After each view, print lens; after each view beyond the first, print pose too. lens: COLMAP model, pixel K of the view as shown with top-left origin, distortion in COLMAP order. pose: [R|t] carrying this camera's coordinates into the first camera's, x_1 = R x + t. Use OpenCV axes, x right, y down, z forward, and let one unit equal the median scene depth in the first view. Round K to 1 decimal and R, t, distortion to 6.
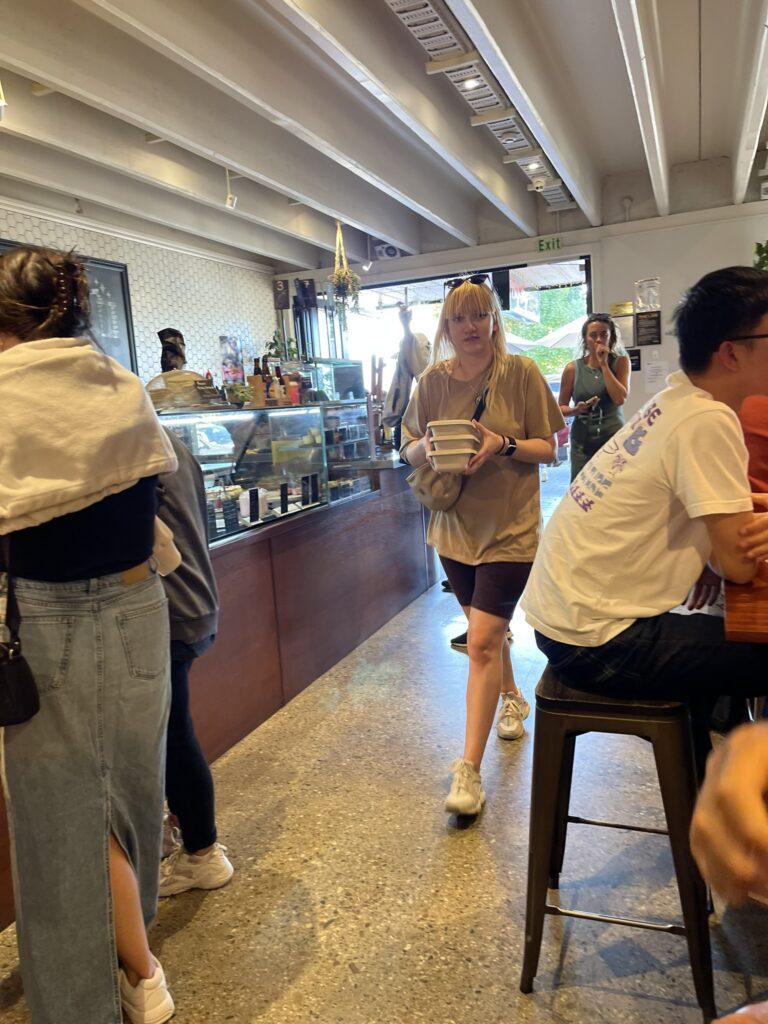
lens RADIAL K [[789.8, 0, 384.0], [0, 789.8, 512.0], [0, 0, 1]] dist [0.062872, -0.100301]
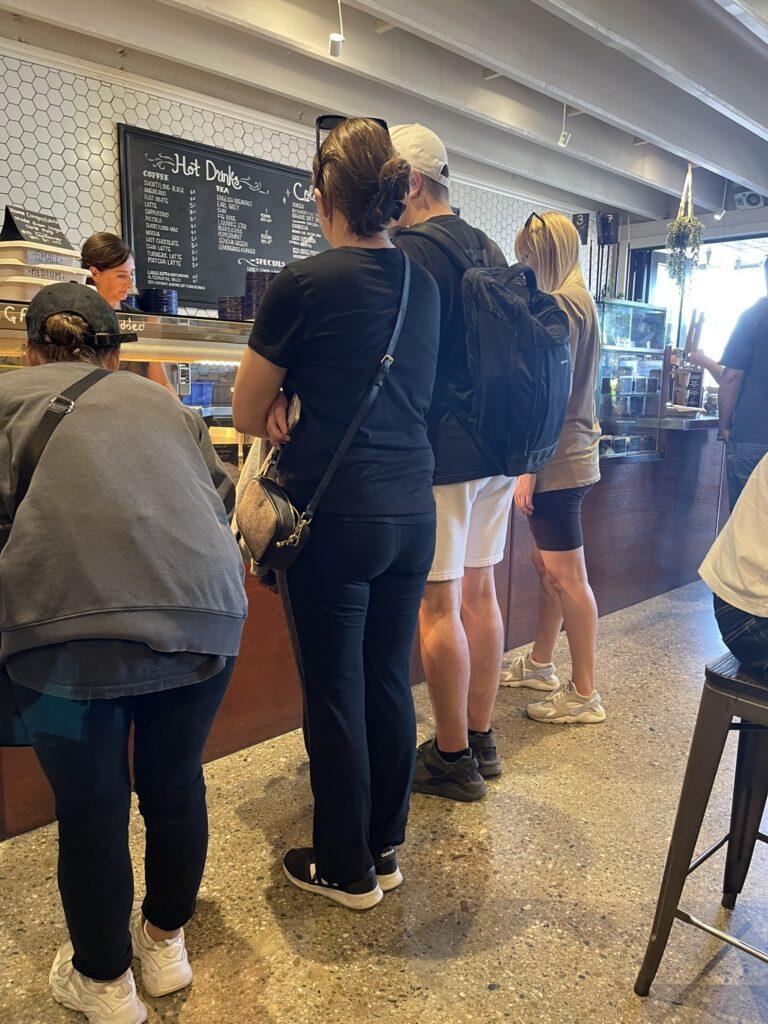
lens RADIAL K [[789.8, 0, 384.0], [0, 789.8, 512.0], [0, 0, 1]] dist [0.062872, -0.100301]
pose [[0.903658, 0.159539, -0.397429, 0.084055], [-0.144489, 0.987184, 0.067749, 0.025521], [0.403144, -0.003798, 0.915129, 0.041038]]
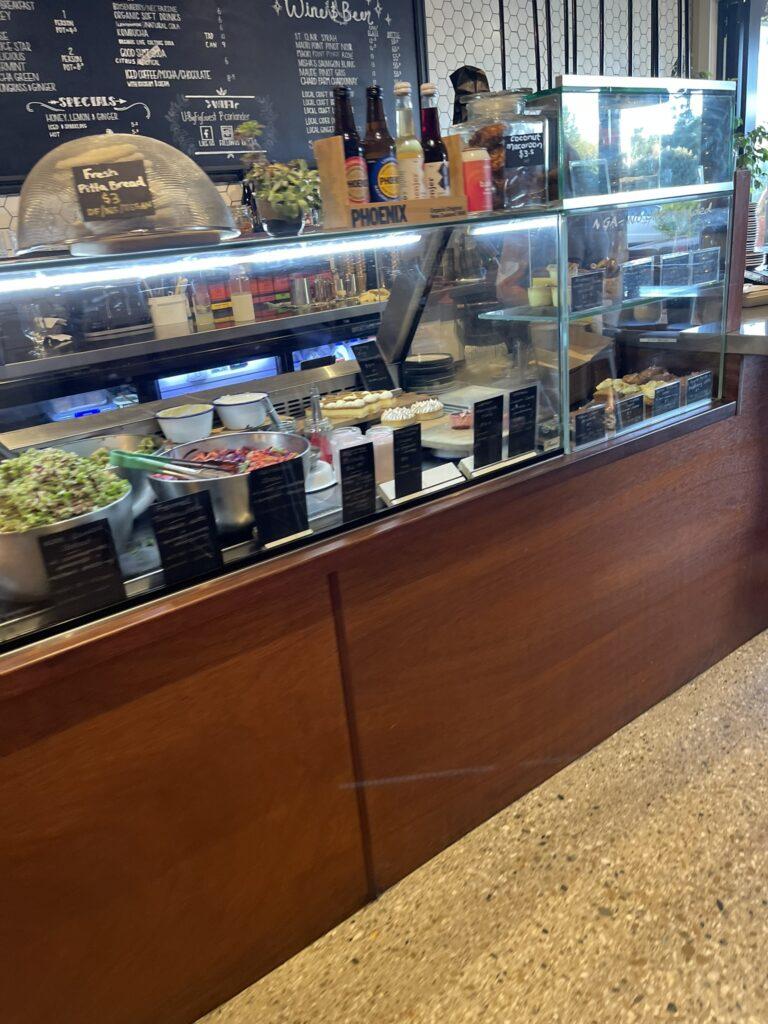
lens RADIAL K [[789.8, 0, 384.0], [0, 789.8, 512.0], [0, 0, 1]] dist [0.062872, -0.100301]
pose [[0.856370, 0.168026, -0.488259, 0.057619], [-0.036718, 0.962997, 0.266999, -0.083206], [0.515055, -0.210722, 0.830852, 0.531043]]
